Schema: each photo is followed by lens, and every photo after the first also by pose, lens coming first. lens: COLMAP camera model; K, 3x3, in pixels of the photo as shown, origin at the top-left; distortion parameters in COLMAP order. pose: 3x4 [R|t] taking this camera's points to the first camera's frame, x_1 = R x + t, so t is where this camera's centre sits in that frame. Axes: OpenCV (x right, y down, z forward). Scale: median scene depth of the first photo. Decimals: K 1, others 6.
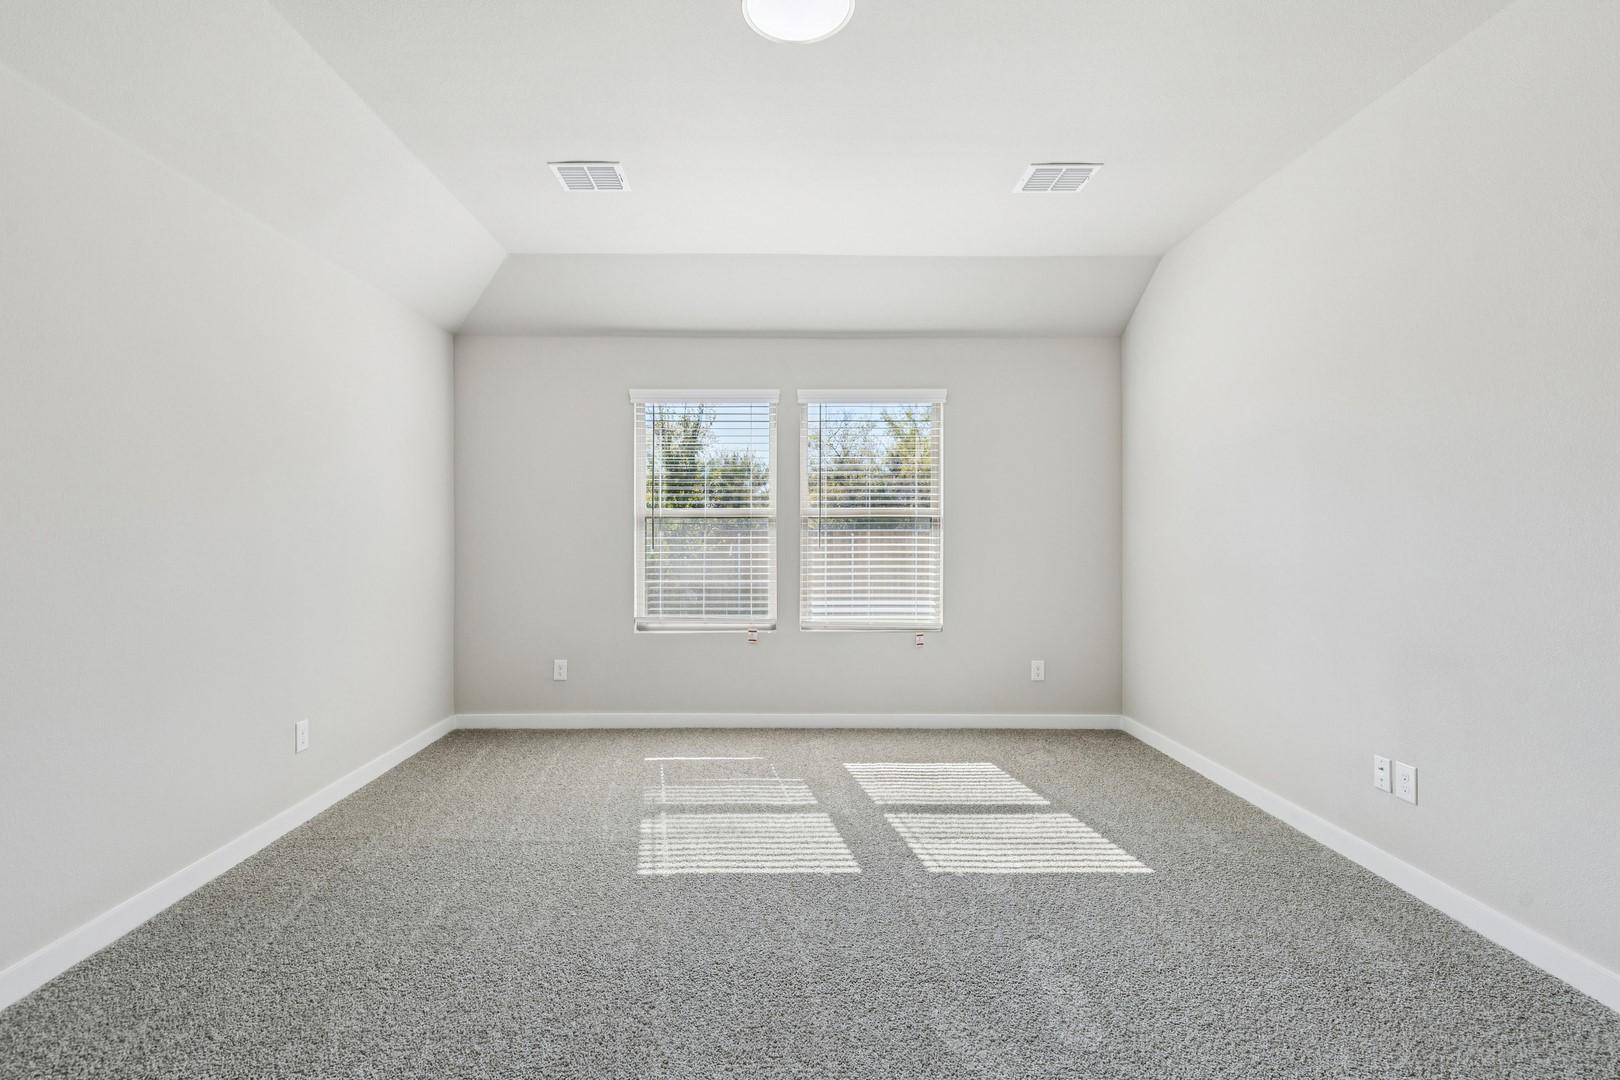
lens RADIAL K [[750.6, 0, 788.8], [0, 750.6, 532.3], [0, 0, 1]] dist [0.009718, -0.000475]
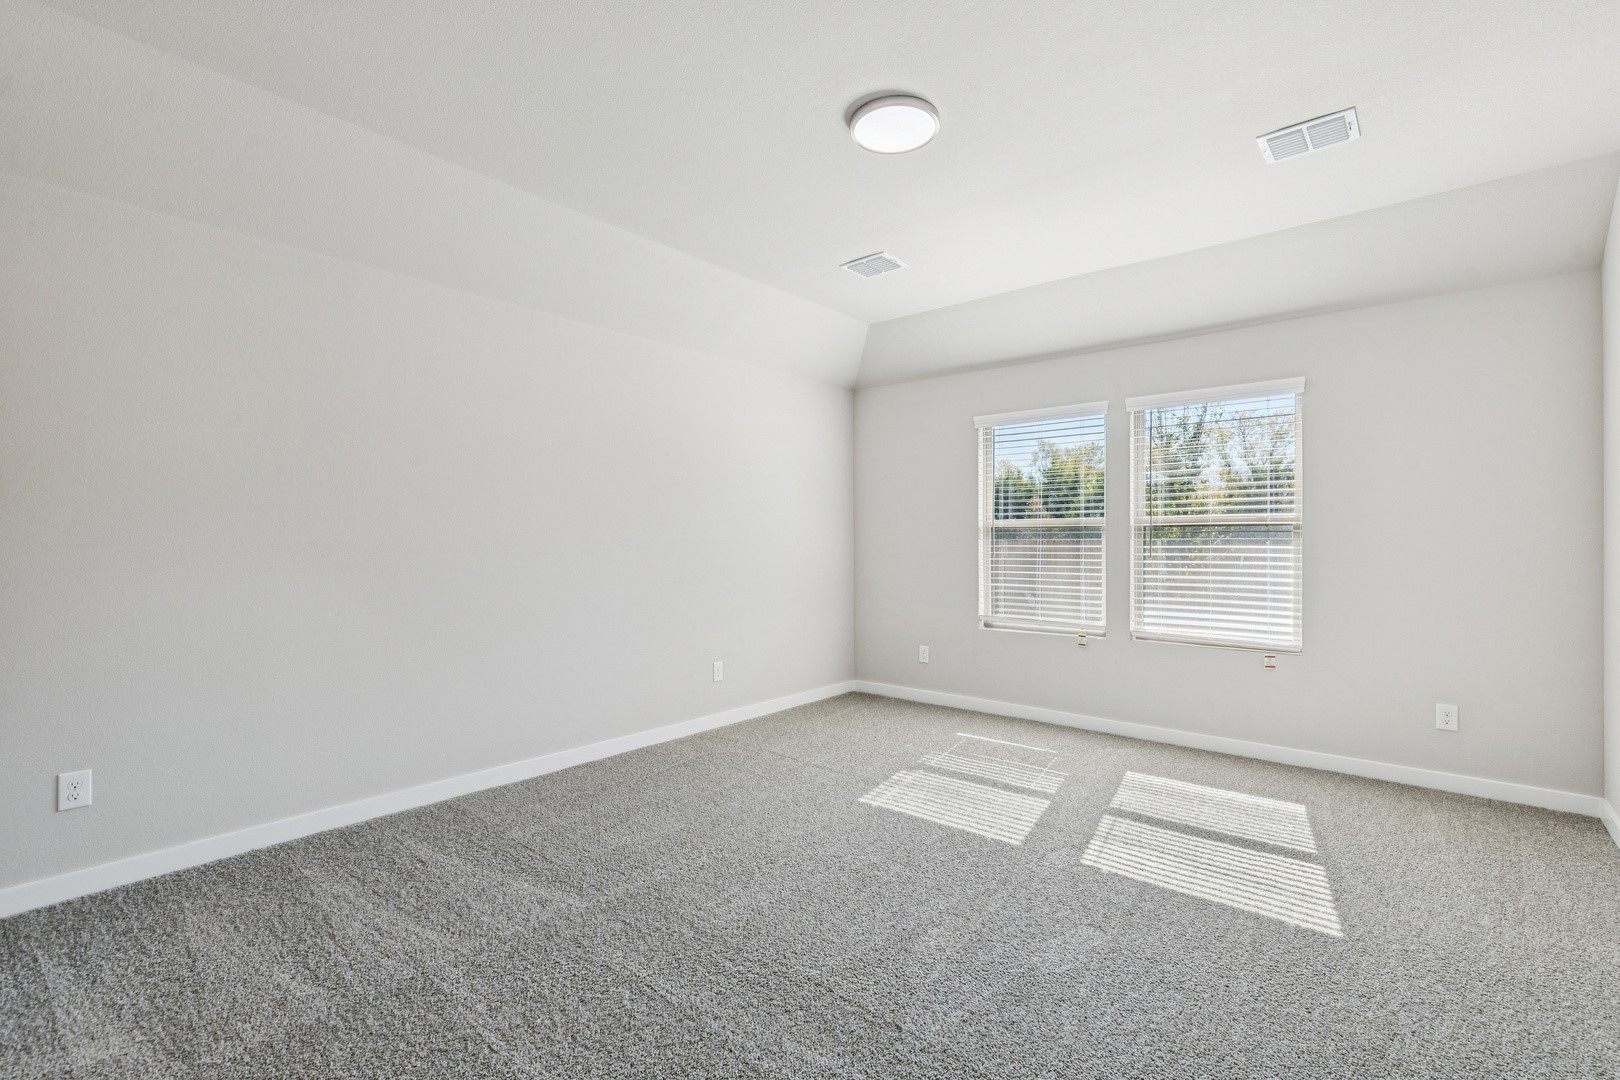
lens RADIAL K [[731.3, 0, 812.7], [0, 731.3, 539.9], [0, 0, 1]] dist [0.008423, -0.001265]
pose [[0.760744, -0.000754, -0.649051, 0.382763], [-0.000369, 0.999999, -0.001594, 0.000199], [0.649052, 0.001453, 0.760743, -0.018520]]
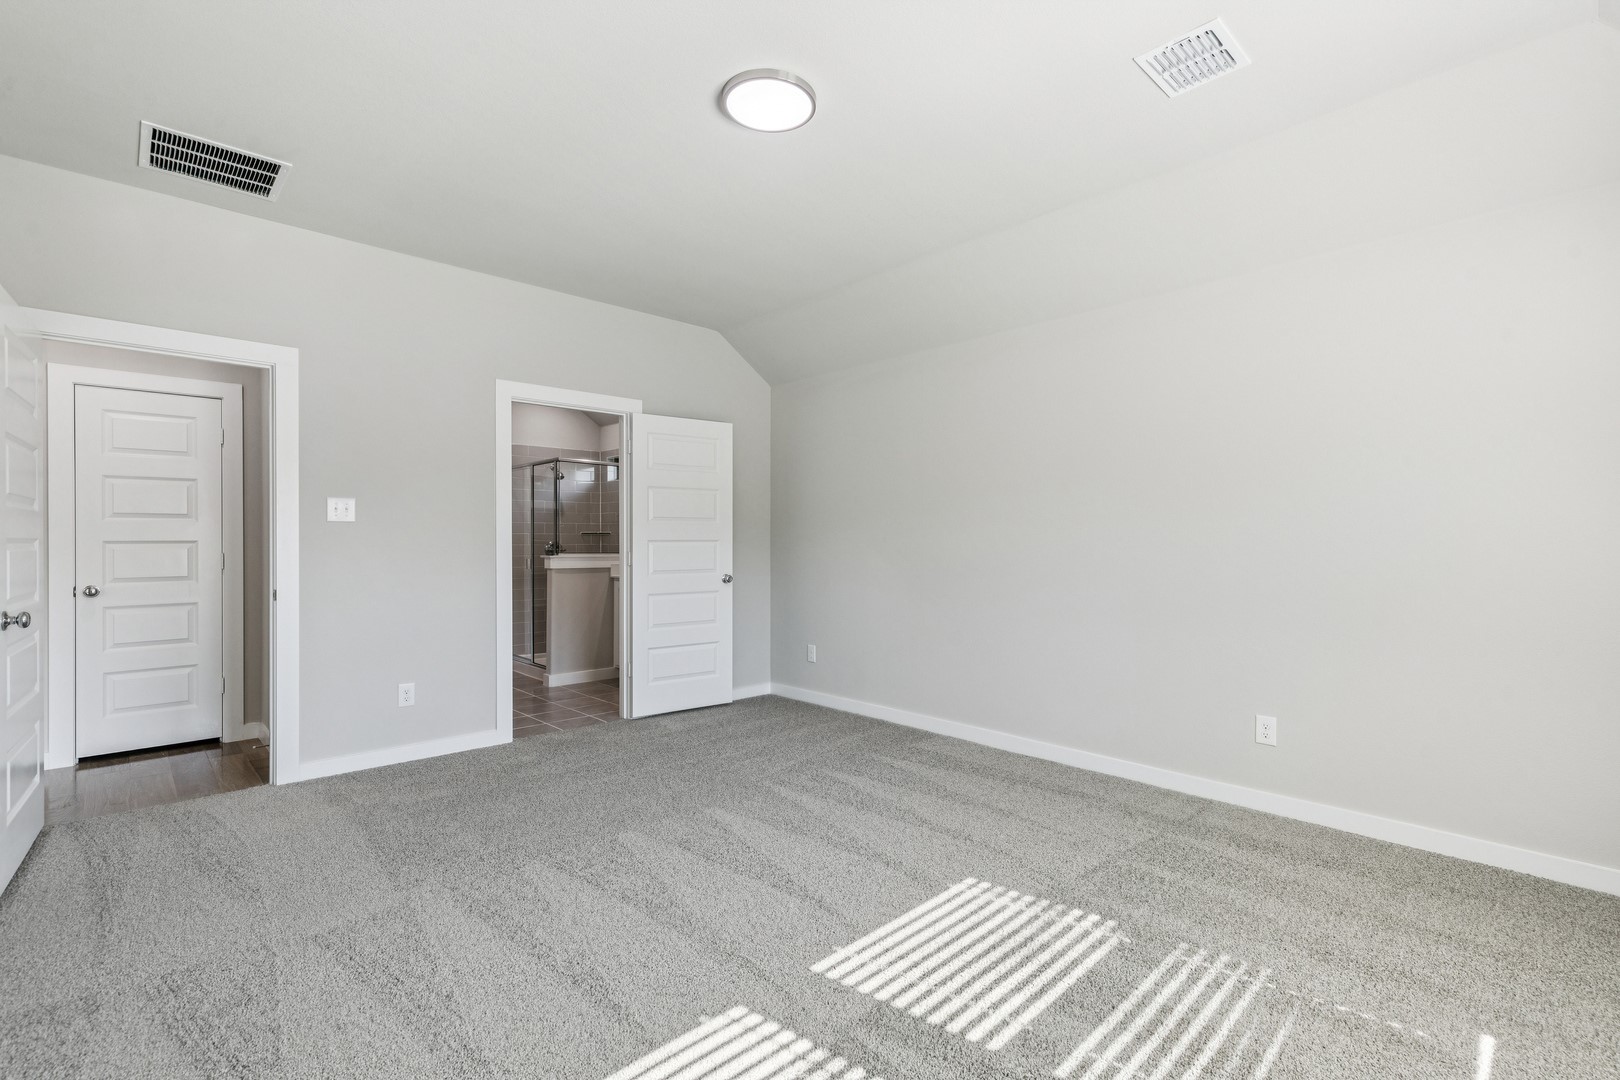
lens RADIAL K [[731.3, 0, 812.7], [0, 731.3, 539.9], [0, 0, 1]] dist [0.008423, -0.001265]
pose [[-0.730425, 0.003343, -0.682985, 0.415125], [0.000584, 0.999991, 0.004270, -0.001301], [0.682993, 0.002720, -0.730420, 1.049281]]
